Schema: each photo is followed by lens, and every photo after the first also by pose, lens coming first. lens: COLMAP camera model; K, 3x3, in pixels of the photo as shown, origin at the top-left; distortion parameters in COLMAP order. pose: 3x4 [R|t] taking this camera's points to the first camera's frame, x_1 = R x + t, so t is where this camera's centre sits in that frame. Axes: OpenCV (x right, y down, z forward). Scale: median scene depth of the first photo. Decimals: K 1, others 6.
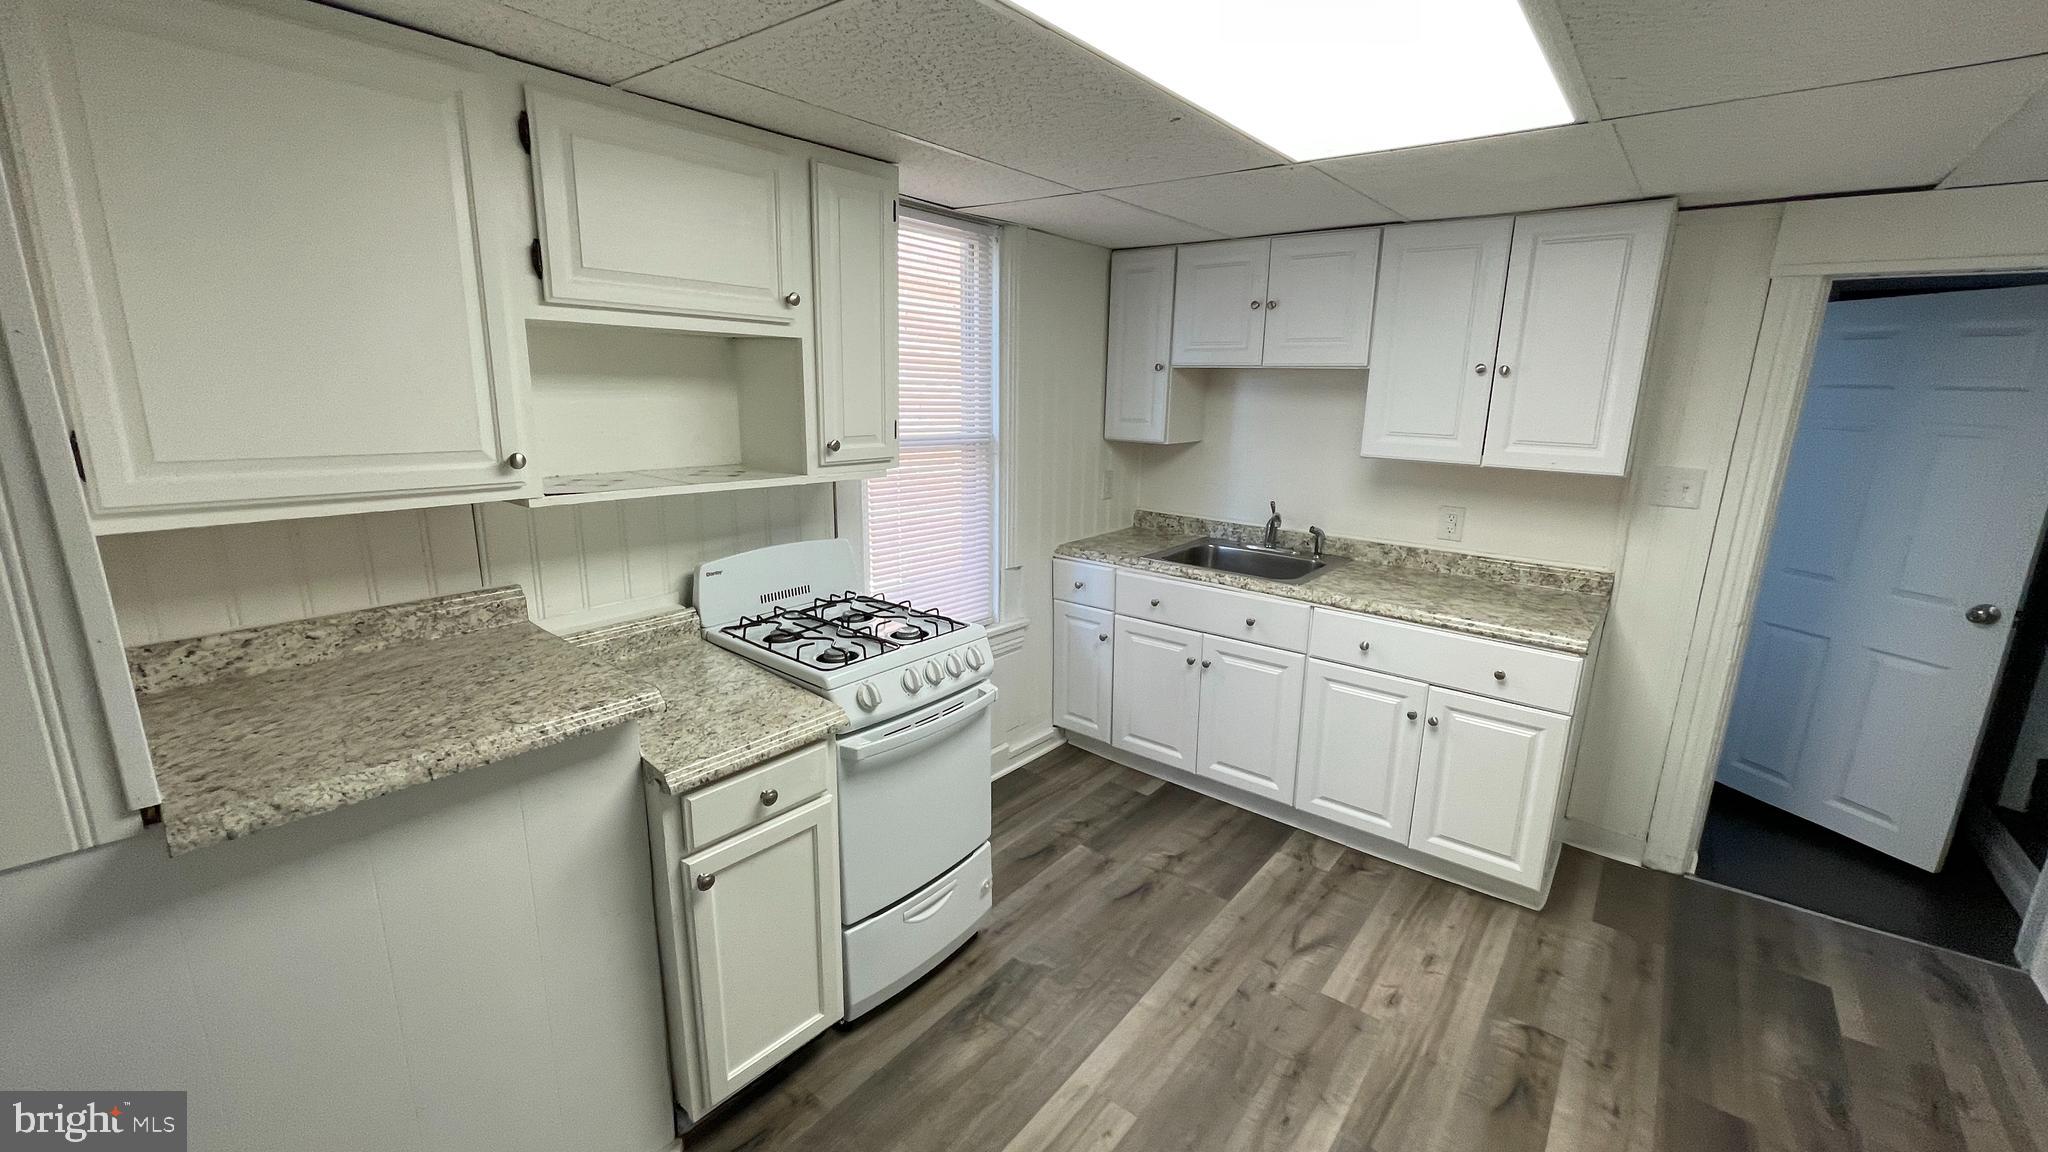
lens RADIAL K [[820.9, 0, 1021.6], [0, 820.9, 563.0], [0, 0, 1]] dist [-0.005298, 0.001248]
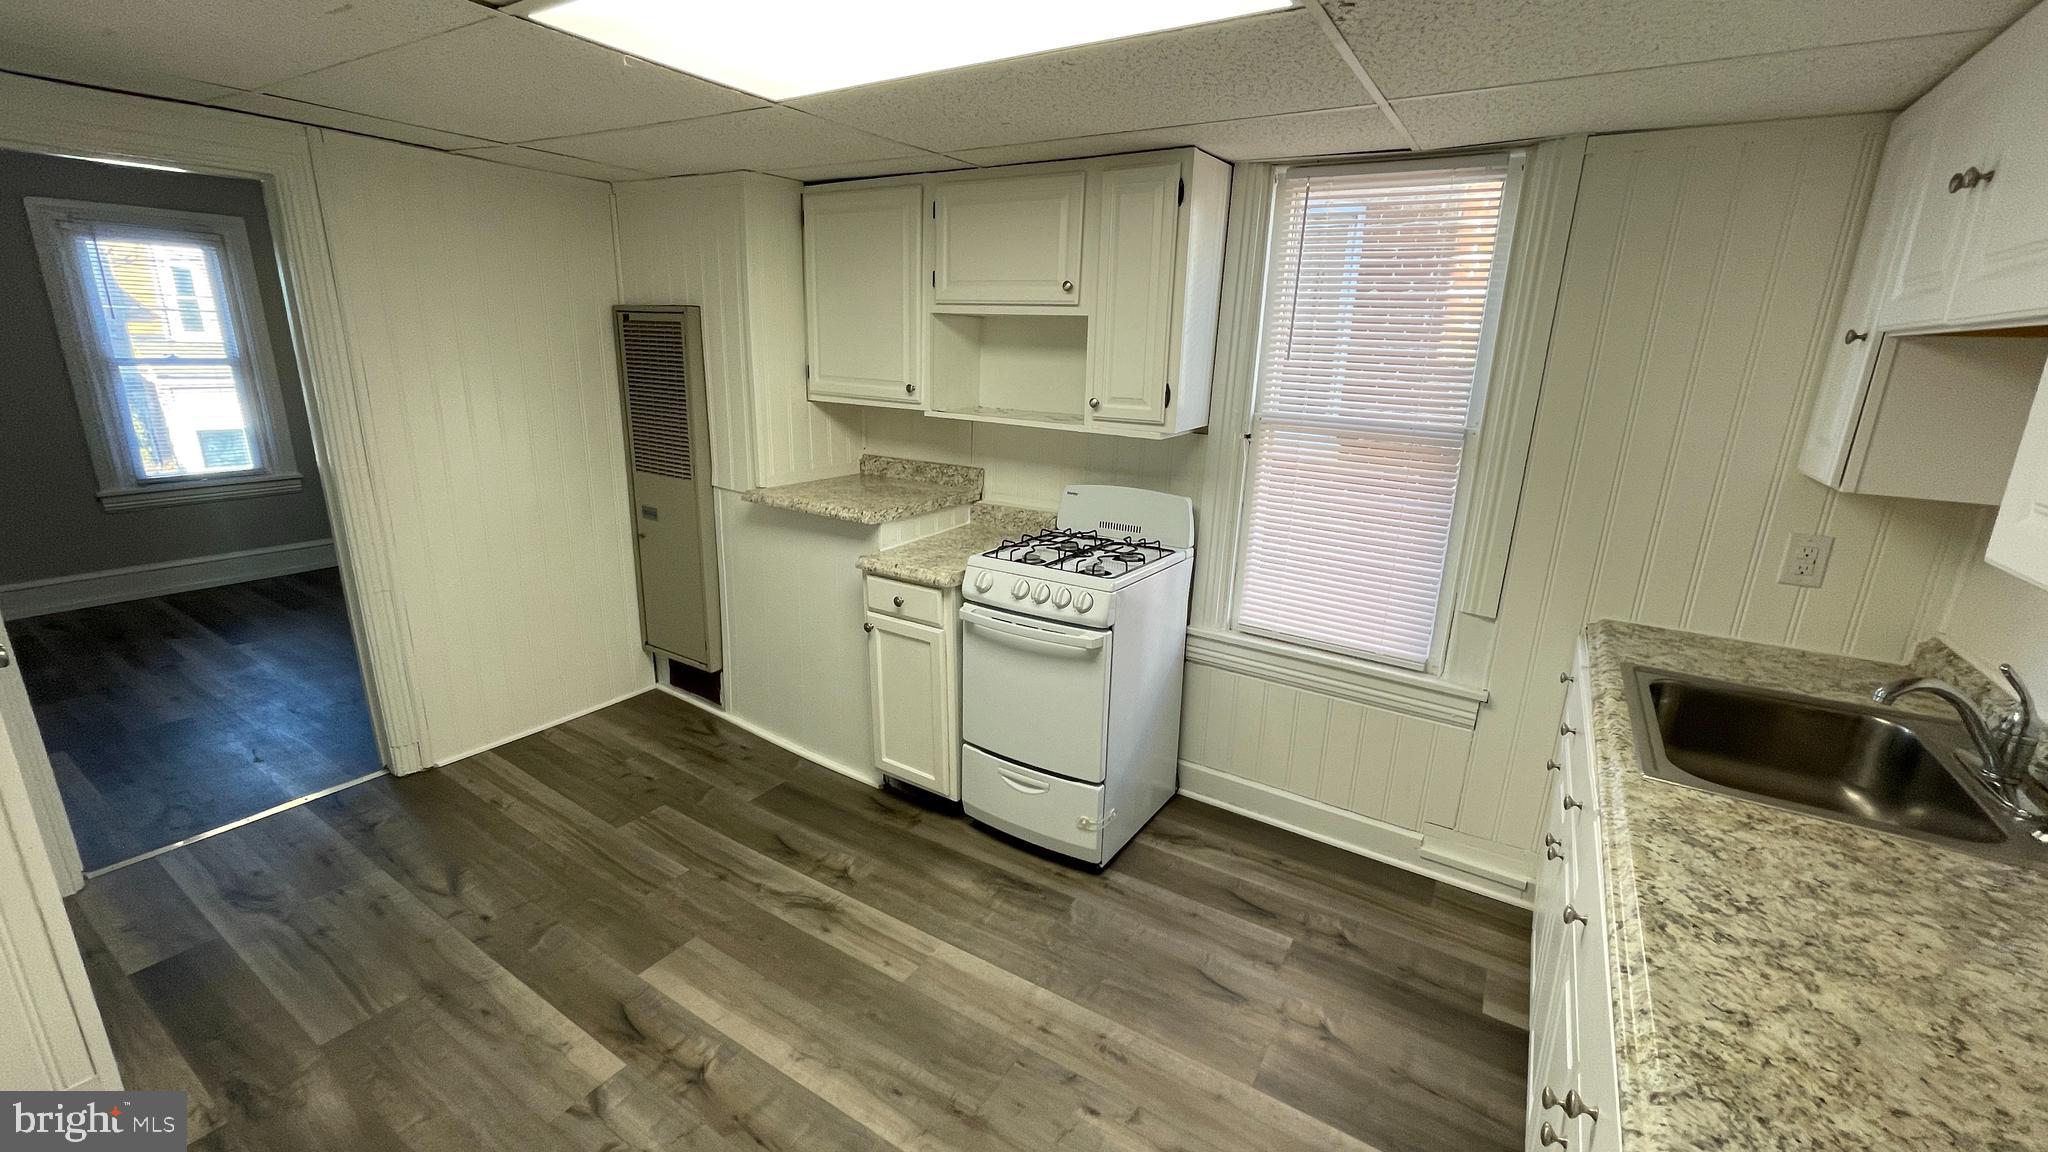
lens RADIAL K [[820.9, 0, 1024.7], [0, 820.9, 569.6], [0, 0, 1]] dist [-0.005298, 0.001248]
pose [[0.125958, 0.245180, -0.961260, 0.994531], [-0.245593, 0.946521, 0.209240, -0.138940], [0.961155, 0.209723, 0.179436, 0.733686]]
